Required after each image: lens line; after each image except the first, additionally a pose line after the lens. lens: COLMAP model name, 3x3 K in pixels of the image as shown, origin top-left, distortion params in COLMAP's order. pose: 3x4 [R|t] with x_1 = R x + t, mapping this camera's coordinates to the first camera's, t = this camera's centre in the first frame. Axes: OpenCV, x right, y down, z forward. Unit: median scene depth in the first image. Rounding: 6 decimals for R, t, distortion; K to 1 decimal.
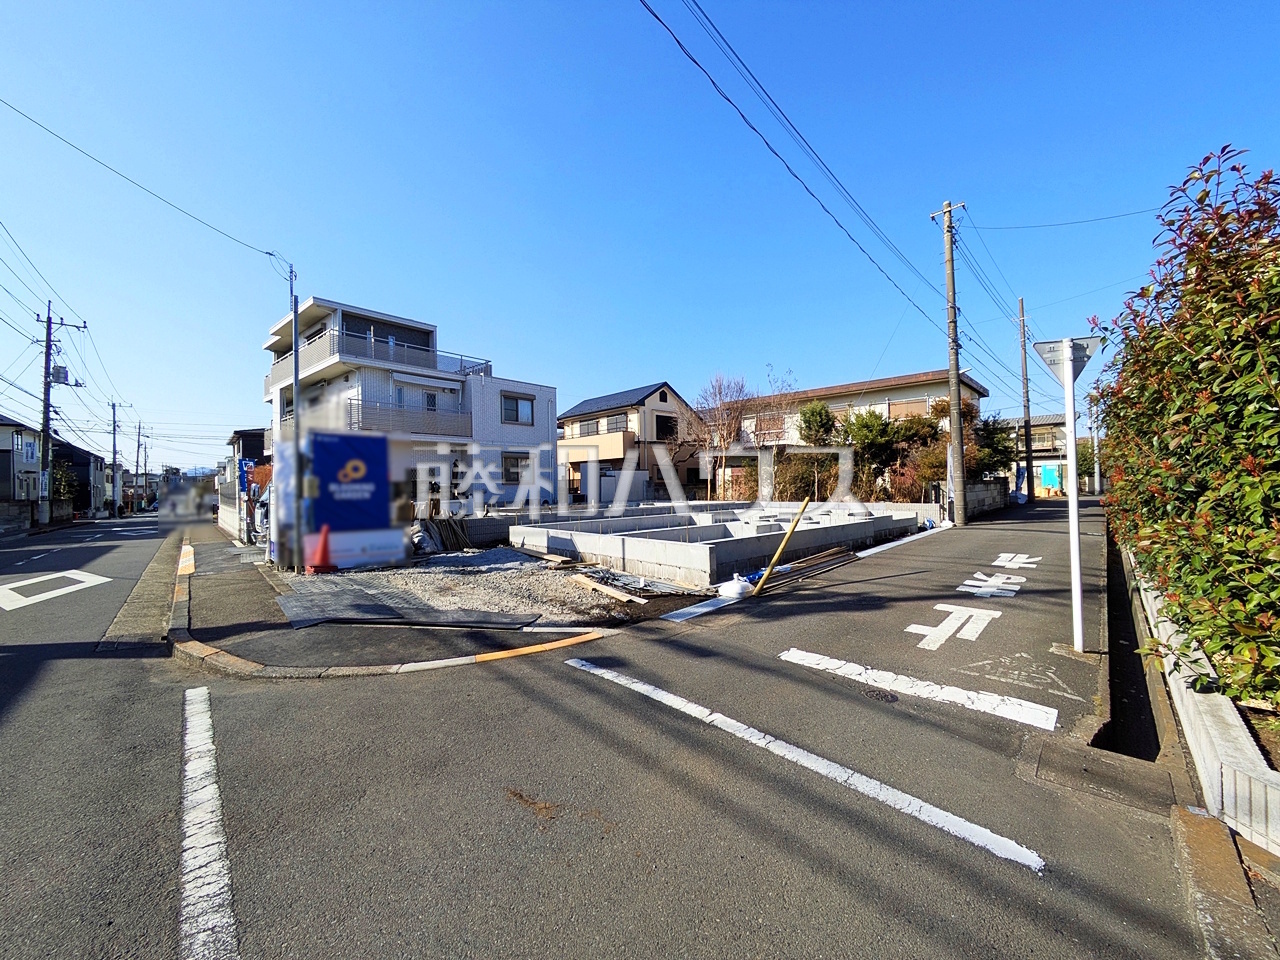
lens RADIAL K [[505.7, 0, 641.7], [0, 505.7, 481.7], [0, 0, 1]] dist [-0.008670, 0.004615]
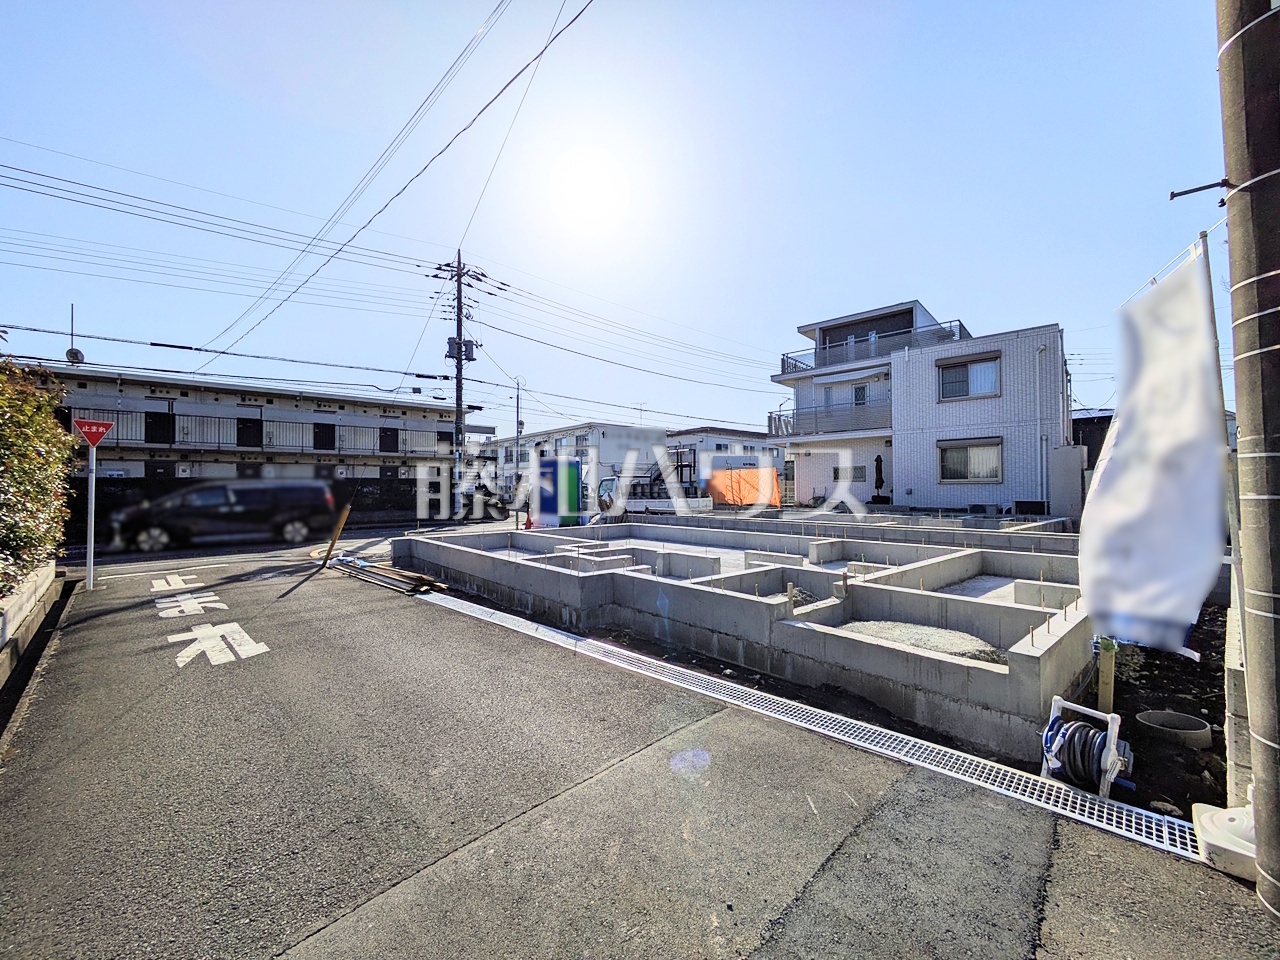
lens RADIAL K [[505.7, 0, 641.7], [0, 505.7, 481.7], [0, 0, 1]] dist [-0.008670, 0.004615]
pose [[-0.019209, 0.004861, -0.999804, 0.513013], [0.014170, 0.999889, 0.004589, -0.007340], [0.999715, -0.014079, -0.019276, 0.591100]]
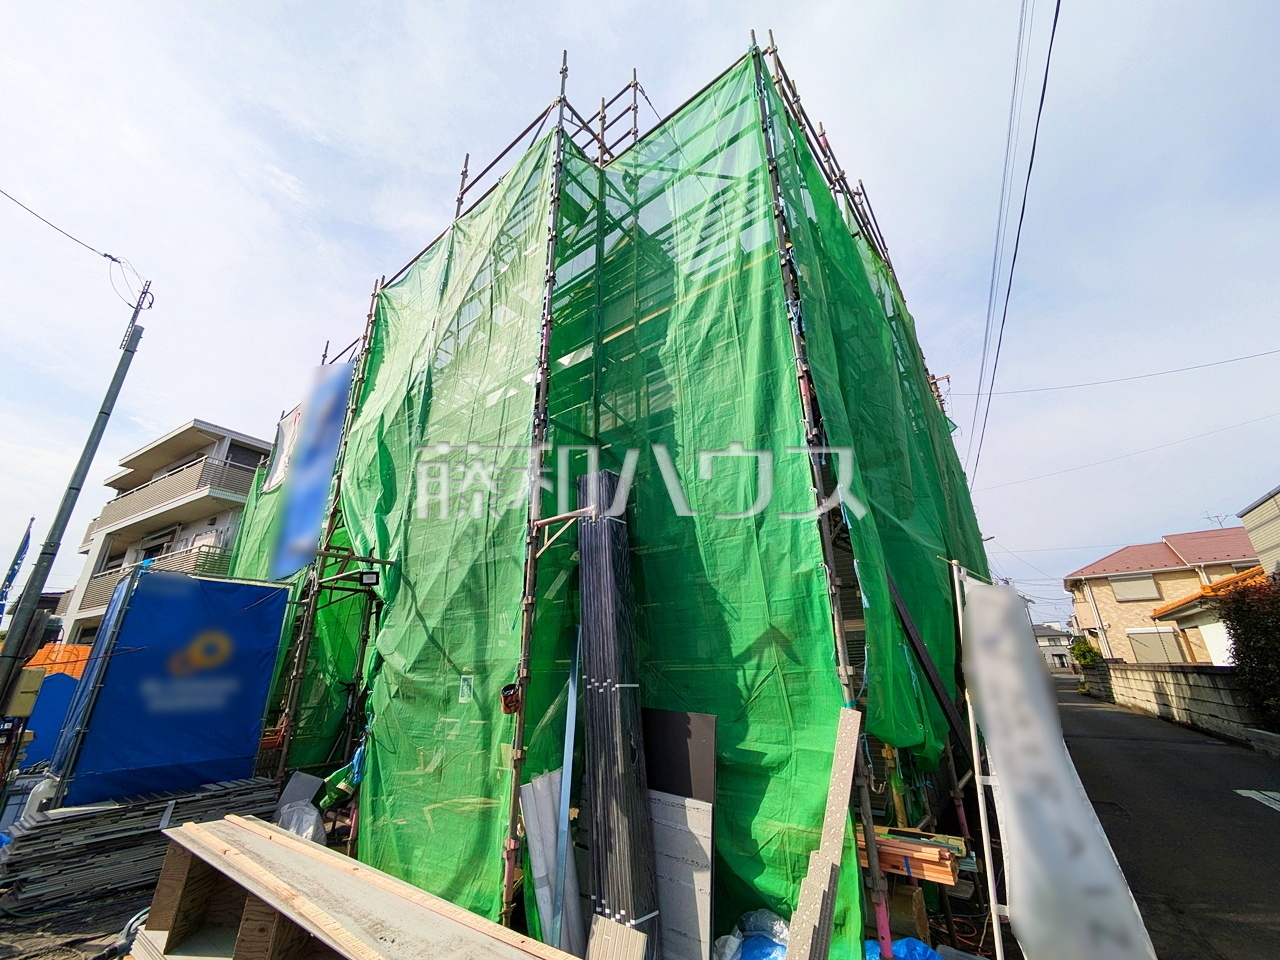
lens RADIAL K [[505.7, 0, 641.7], [0, 505.7, 481.7], [0, 0, 1]] dist [-0.008670, 0.004615]
pose [[0.984142, 0.062371, 0.166054, -0.081075], [-0.001421, 0.938885, -0.344228, -0.003991], [-0.177375, 0.338533, 0.924085, 0.165388]]
